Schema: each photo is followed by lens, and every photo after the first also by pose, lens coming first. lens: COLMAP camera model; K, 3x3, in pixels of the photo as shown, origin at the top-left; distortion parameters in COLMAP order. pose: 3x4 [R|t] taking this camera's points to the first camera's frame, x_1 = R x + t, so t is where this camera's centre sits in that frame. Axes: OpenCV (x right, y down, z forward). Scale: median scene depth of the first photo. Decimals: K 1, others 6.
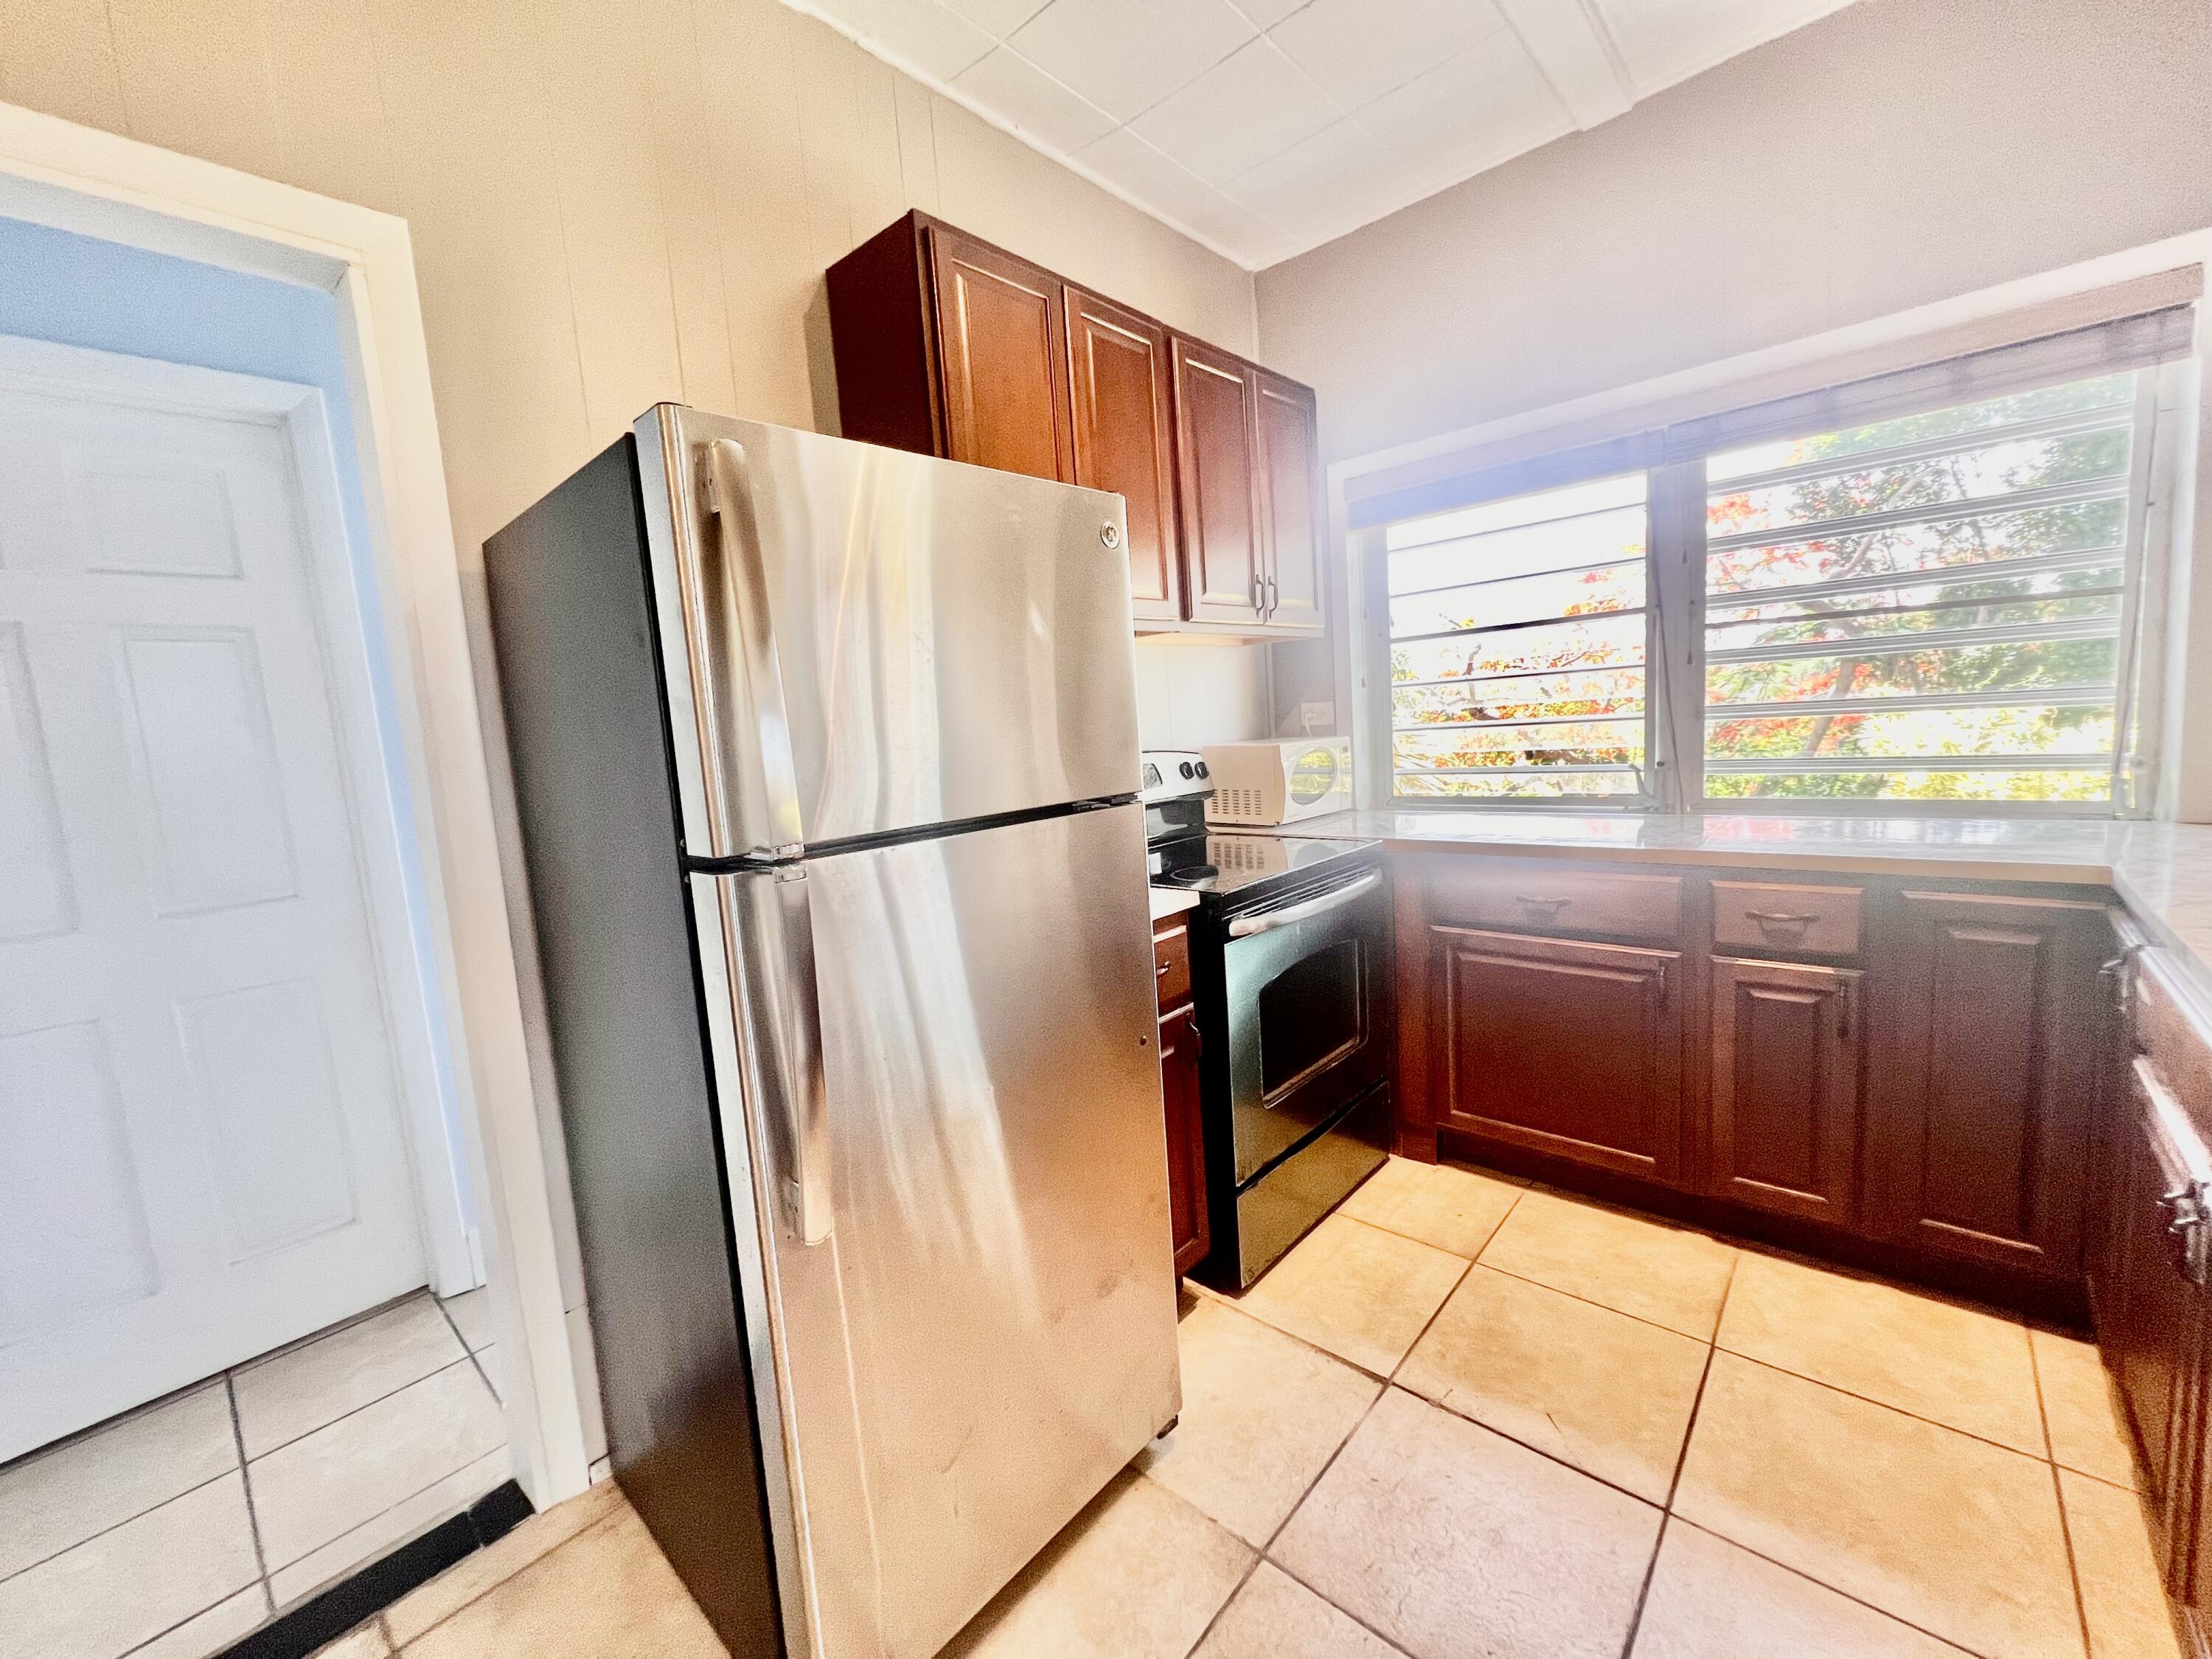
lens RADIAL K [[889.3, 0, 1097.3], [0, 889.3, 829.7], [0, 0, 1]] dist [0.004318, 0.000081]
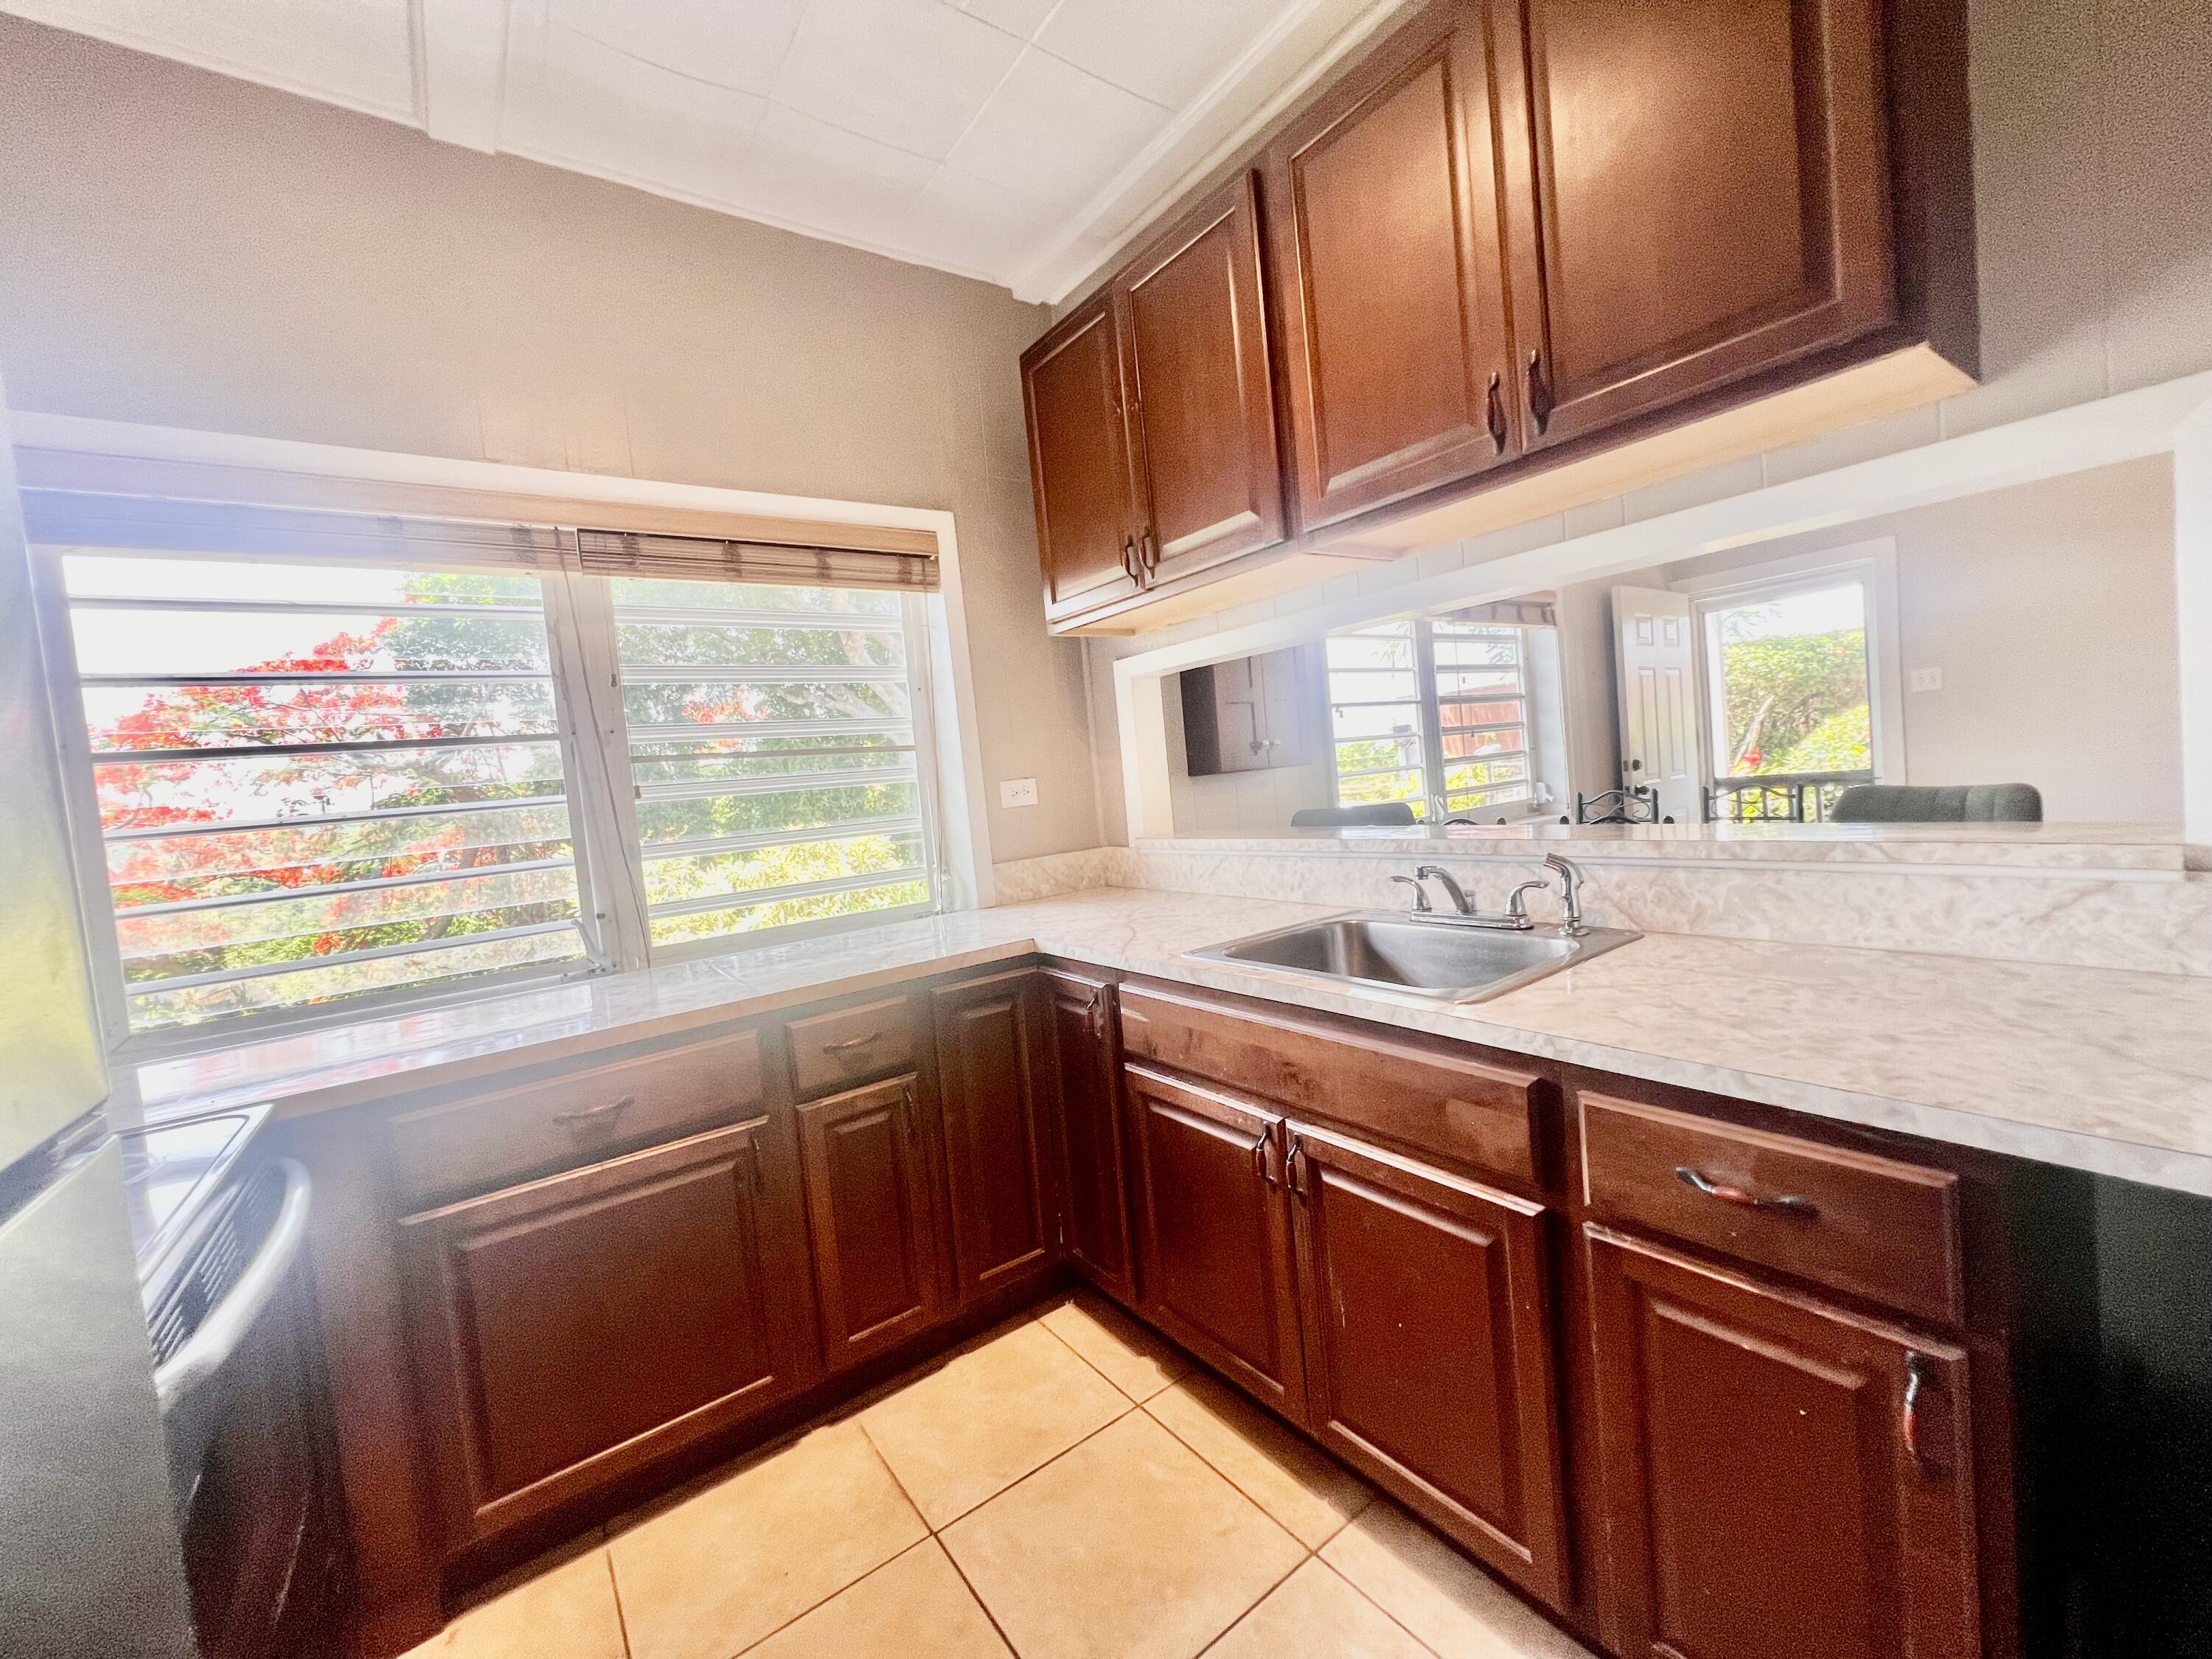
lens RADIAL K [[895.3, 0, 1103.6], [0, 895.3, 823.1], [0, 0, 1]] dist [-0.001736, 0.002504]
pose [[0.213349, -0.003315, 0.976971, -0.122707], [0.197388, 0.979518, -0.039781, -0.040658], [-0.956828, 0.201329, 0.209633, 0.432978]]
